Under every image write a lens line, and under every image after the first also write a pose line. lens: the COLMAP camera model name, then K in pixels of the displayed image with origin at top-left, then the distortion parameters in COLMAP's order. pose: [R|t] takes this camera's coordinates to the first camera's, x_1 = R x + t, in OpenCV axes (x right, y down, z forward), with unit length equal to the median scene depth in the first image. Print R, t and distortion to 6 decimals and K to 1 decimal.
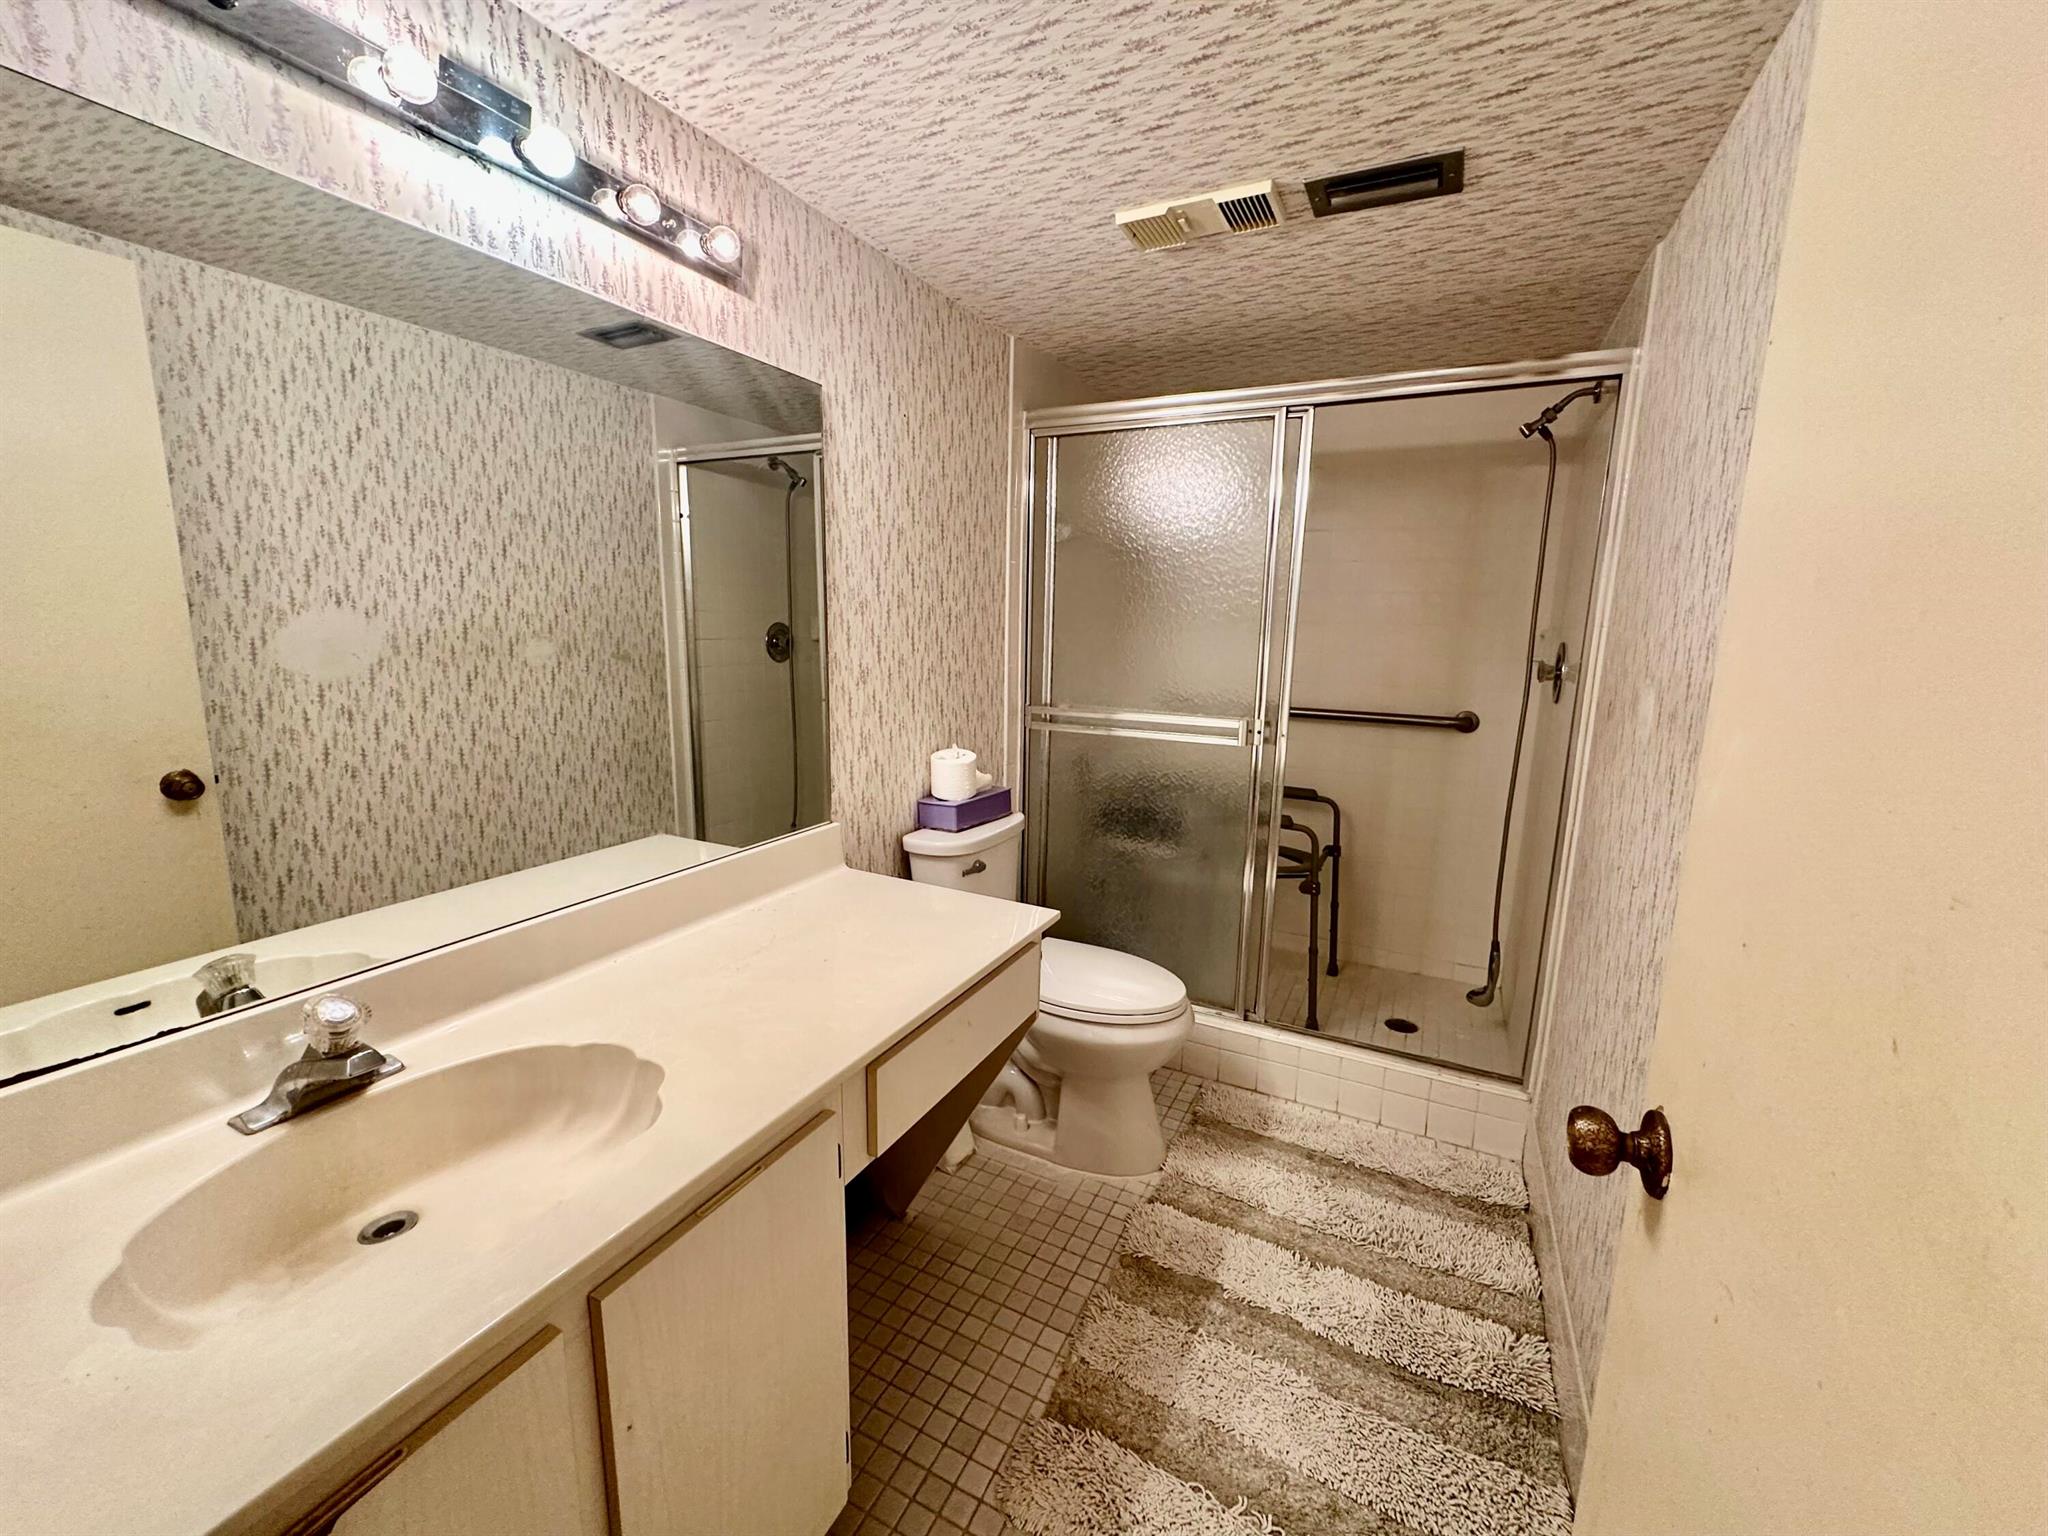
lens RADIAL K [[828.5, 0, 1025.0], [0, 828.5, 766.0], [0, 0, 1]] dist [-0.000920, -0.000019]
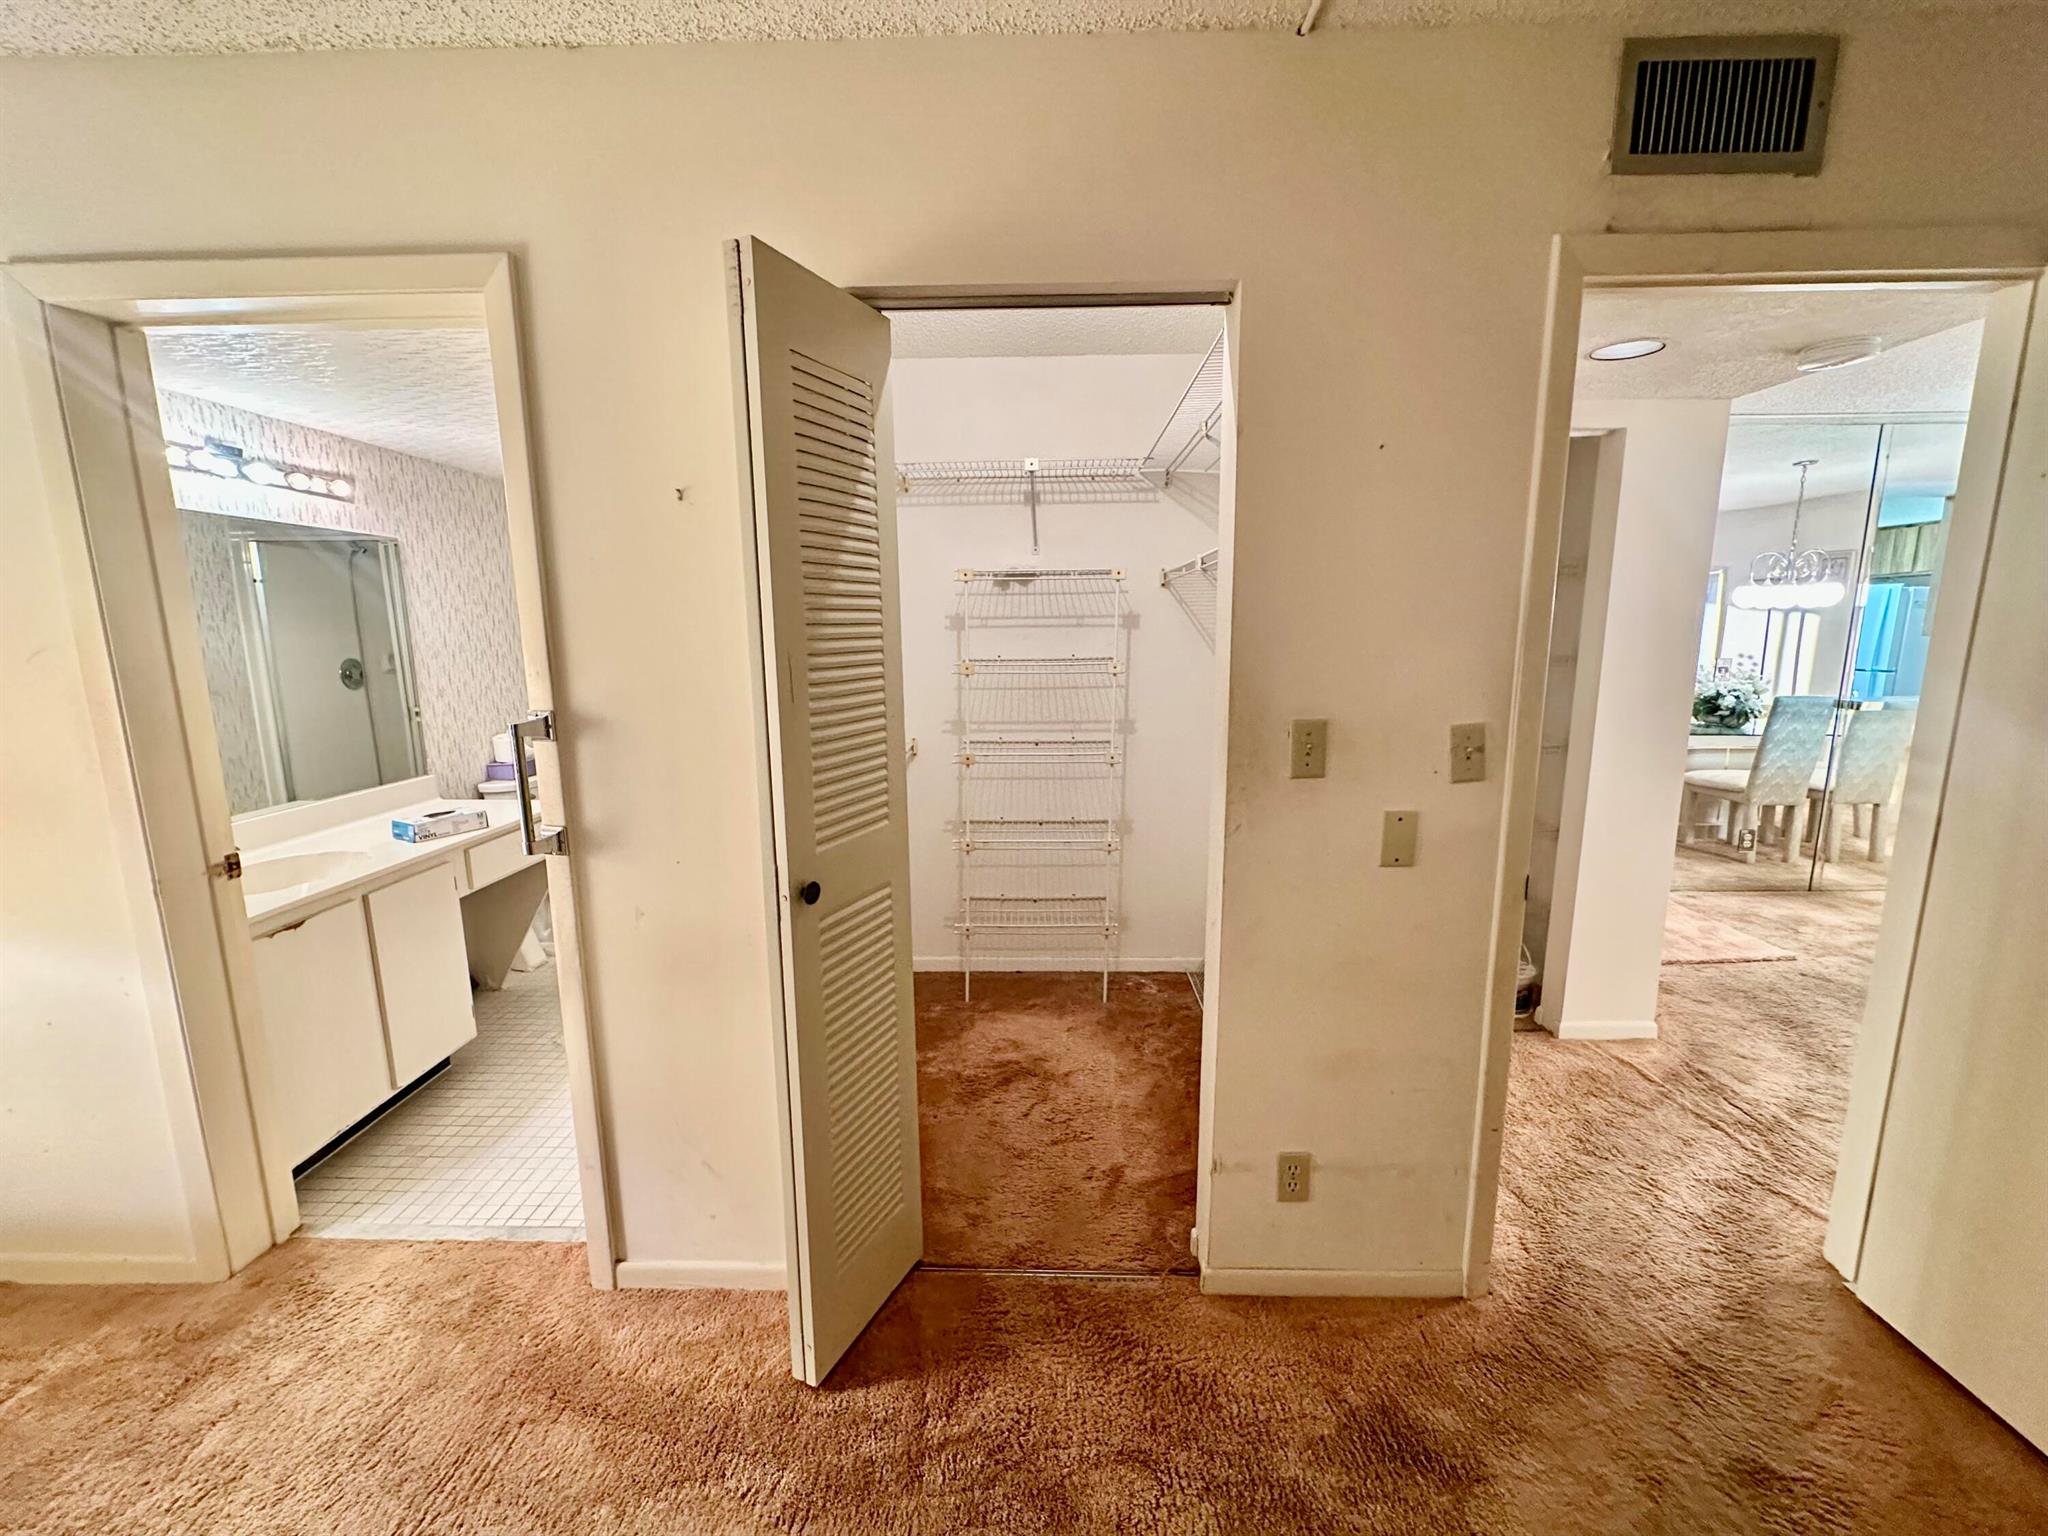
lens RADIAL K [[828.5, 0, 1025.0], [0, 828.5, 766.0], [0, 0, 1]] dist [-0.000920, -0.000019]
pose [[0.905436, -0.097757, 0.413073, 0.187276], [0.100494, 0.994822, 0.015155, 0.144408], [-0.412416, 0.027789, 0.910572, -1.112627]]
